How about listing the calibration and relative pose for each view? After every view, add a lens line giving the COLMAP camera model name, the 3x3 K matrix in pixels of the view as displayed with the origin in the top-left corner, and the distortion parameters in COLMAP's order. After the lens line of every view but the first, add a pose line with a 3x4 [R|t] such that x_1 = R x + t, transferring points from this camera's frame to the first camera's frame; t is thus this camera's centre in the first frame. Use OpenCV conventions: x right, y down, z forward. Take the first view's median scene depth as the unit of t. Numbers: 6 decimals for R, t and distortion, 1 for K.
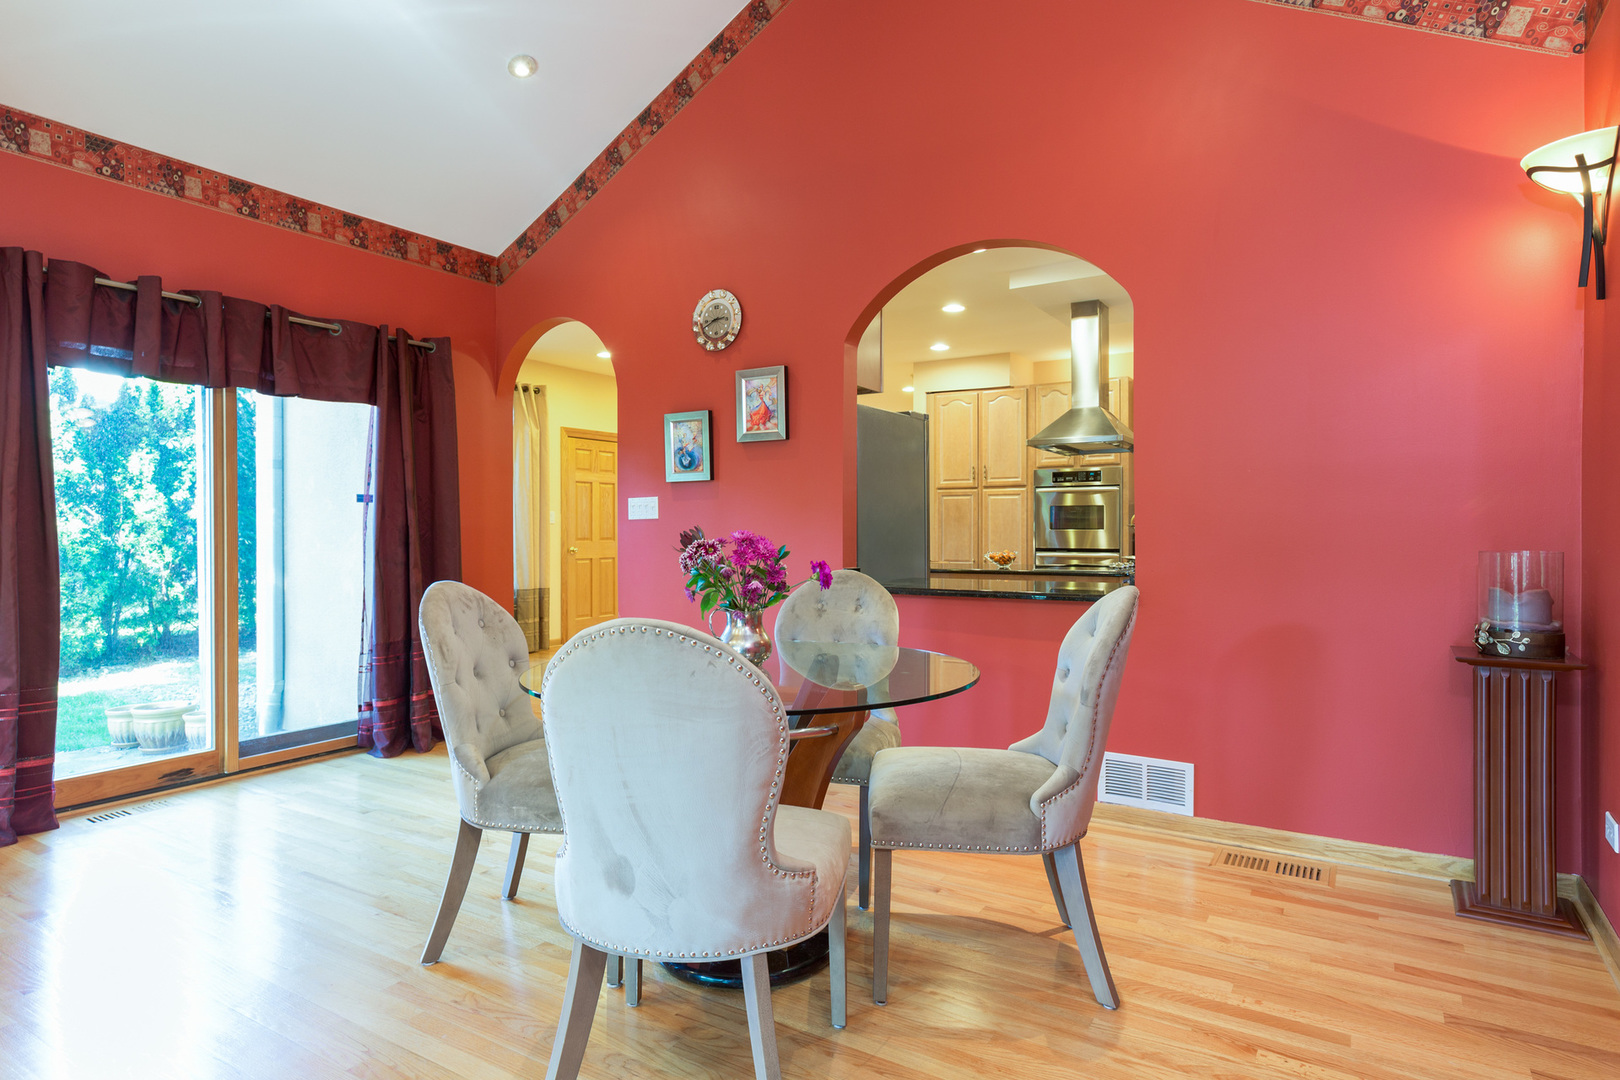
lens RADIAL K [[922.1, 0, 809.8], [0, 922.1, 535.8], [0, 0, 1]] dist [0.002919, 0.001111]
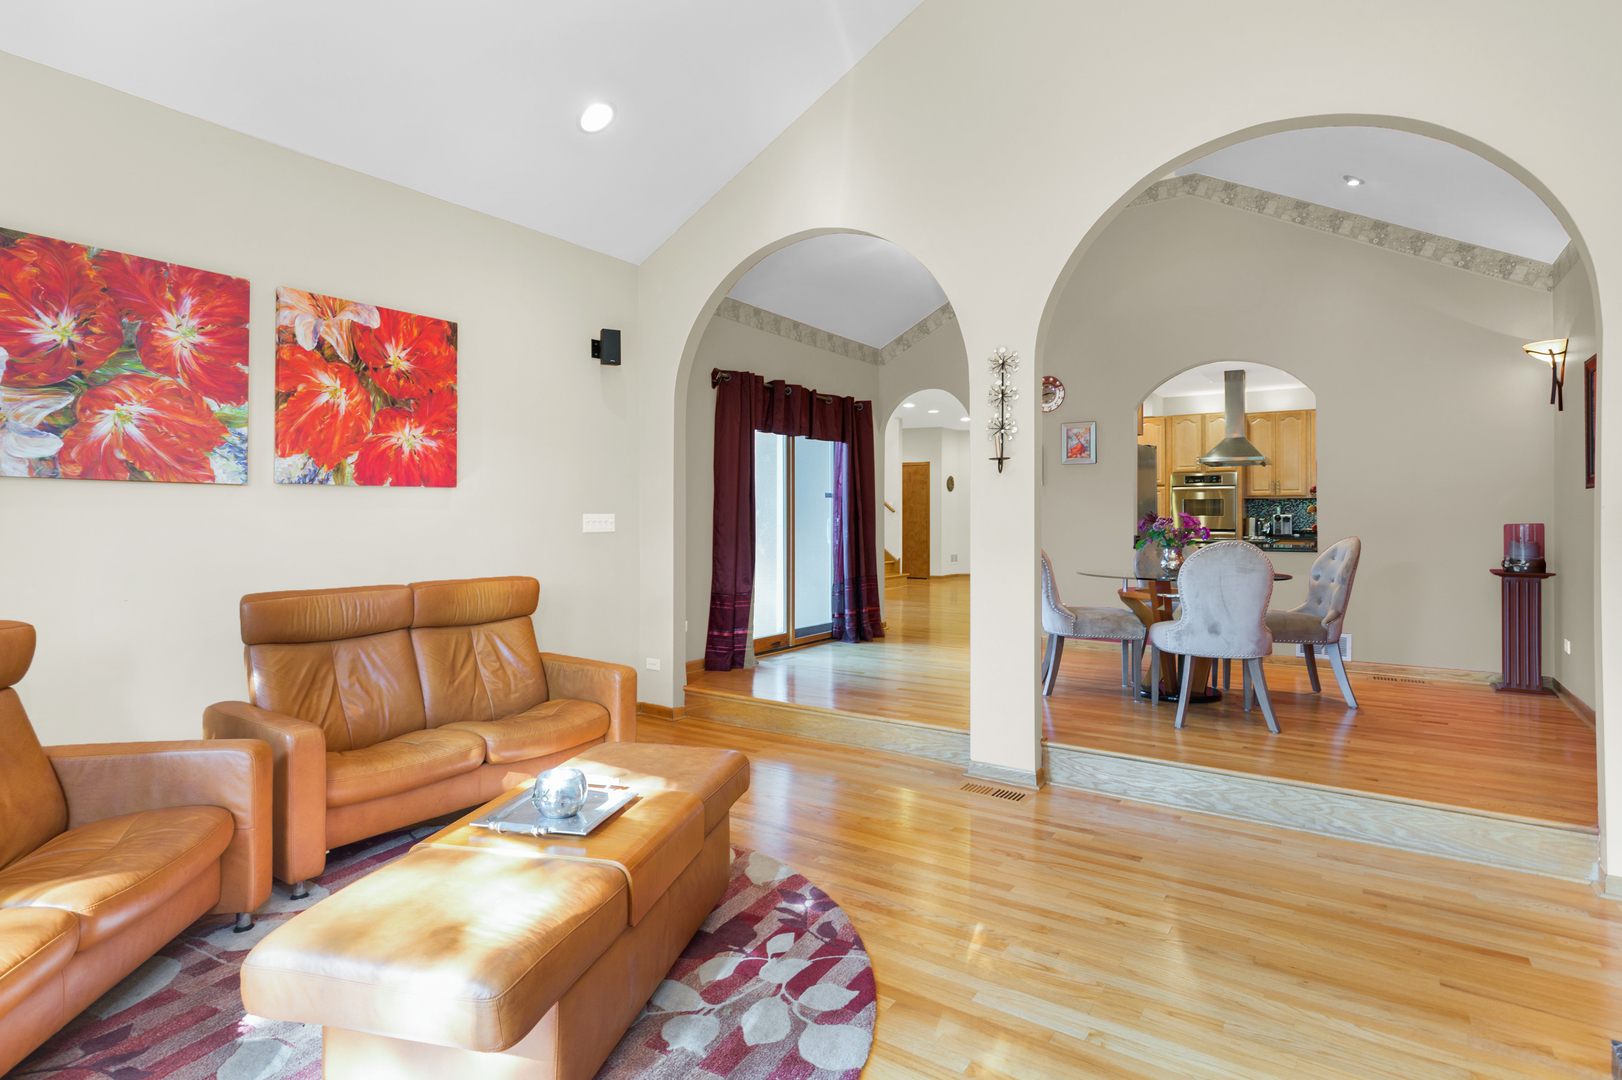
lens RADIAL K [[854.7, 0, 793.9], [0, 854.7, 513.3], [0, 0, 1]] dist [-0.001956, -0.001190]
pose [[0.999111, 0.002977, -0.042050, -0.557546], [-0.003505, 0.999916, -0.012486, 0.015509], [0.042009, 0.012622, 0.999037, -0.695186]]
